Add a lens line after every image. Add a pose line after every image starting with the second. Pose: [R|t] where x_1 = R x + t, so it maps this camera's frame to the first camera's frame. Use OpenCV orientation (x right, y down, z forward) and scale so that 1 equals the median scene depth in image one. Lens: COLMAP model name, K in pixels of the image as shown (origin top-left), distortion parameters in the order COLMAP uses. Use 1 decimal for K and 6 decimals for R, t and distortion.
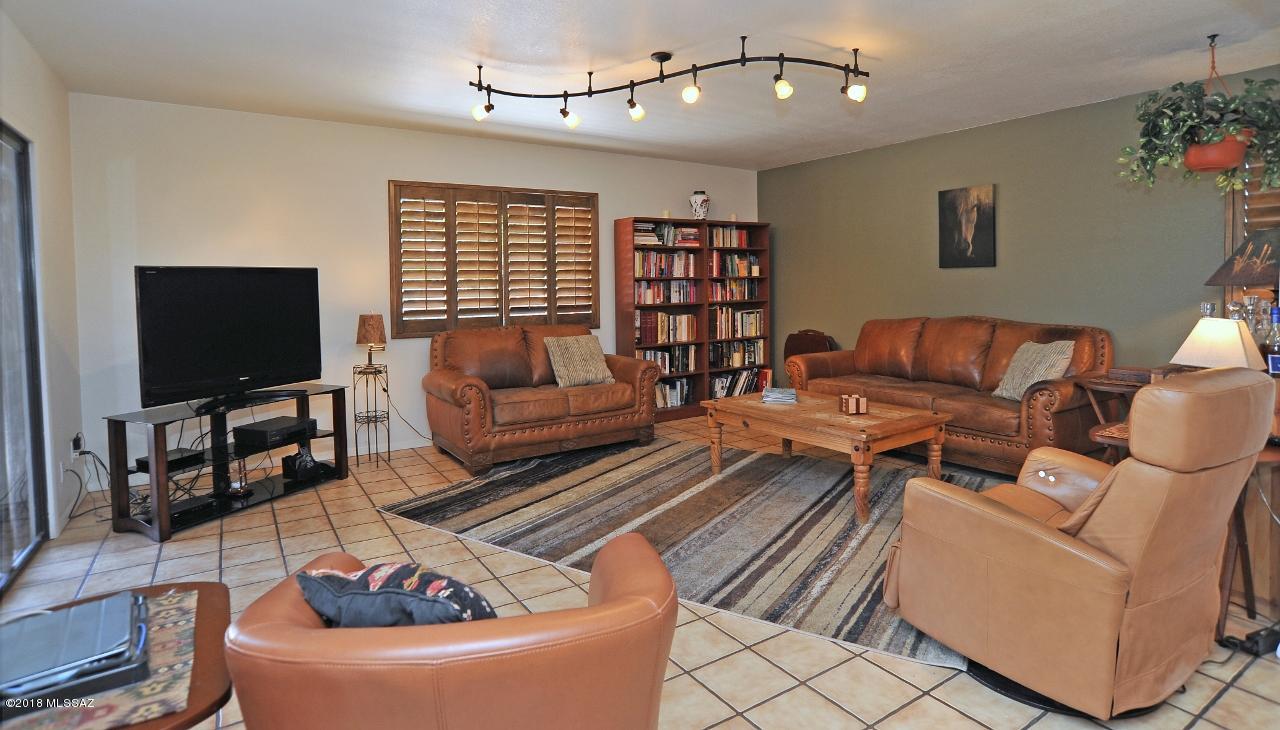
lens RADIAL K [[685.6, 0, 640.0], [0, 685.6, 365.0], [0, 0, 1]] dist [-0.032053, 0.000087]
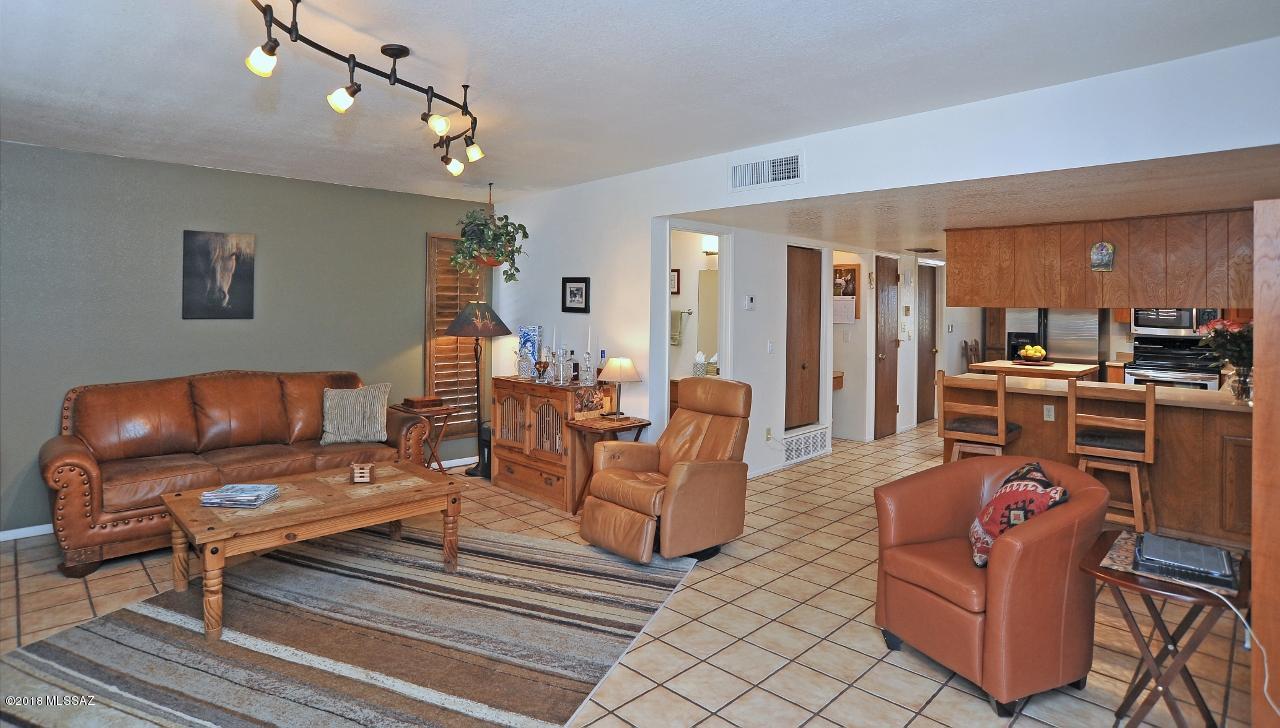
lens RADIAL K [[685.6, 0, 640.0], [0, 685.6, 364.0], [0, 0, 1]] dist [-0.032053, 0.000087]
pose [[-0.225085, -0.063388, 0.972275, -0.707461], [0.104920, 0.990502, 0.088866, -0.139155], [-0.968674, 0.122014, -0.216297, 0.870283]]
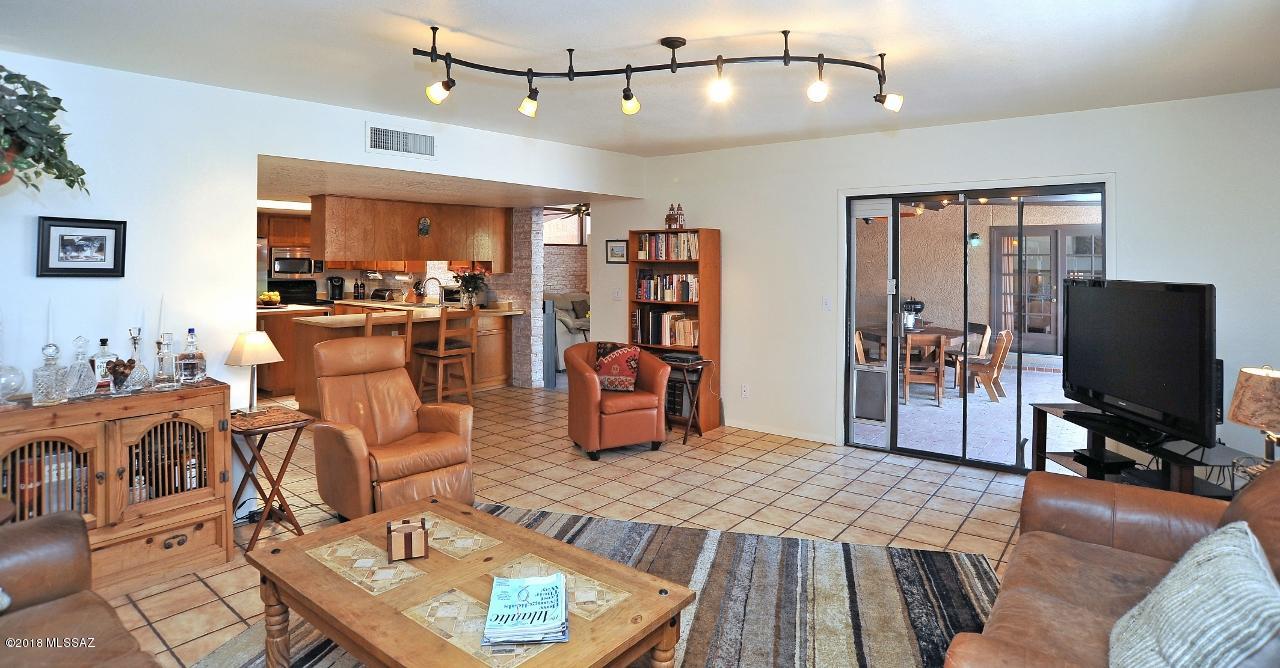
lens RADIAL K [[642.5, 0, 636.2], [0, 642.5, 336.8], [0, 0, 1]] dist [-0.001008, -0.000124]
pose [[-0.946841, 0.049985, -0.317794, 0.312284], [-0.025658, 0.972974, 0.229484, -0.260239], [0.320676, 0.225439, -0.919970, 1.642533]]
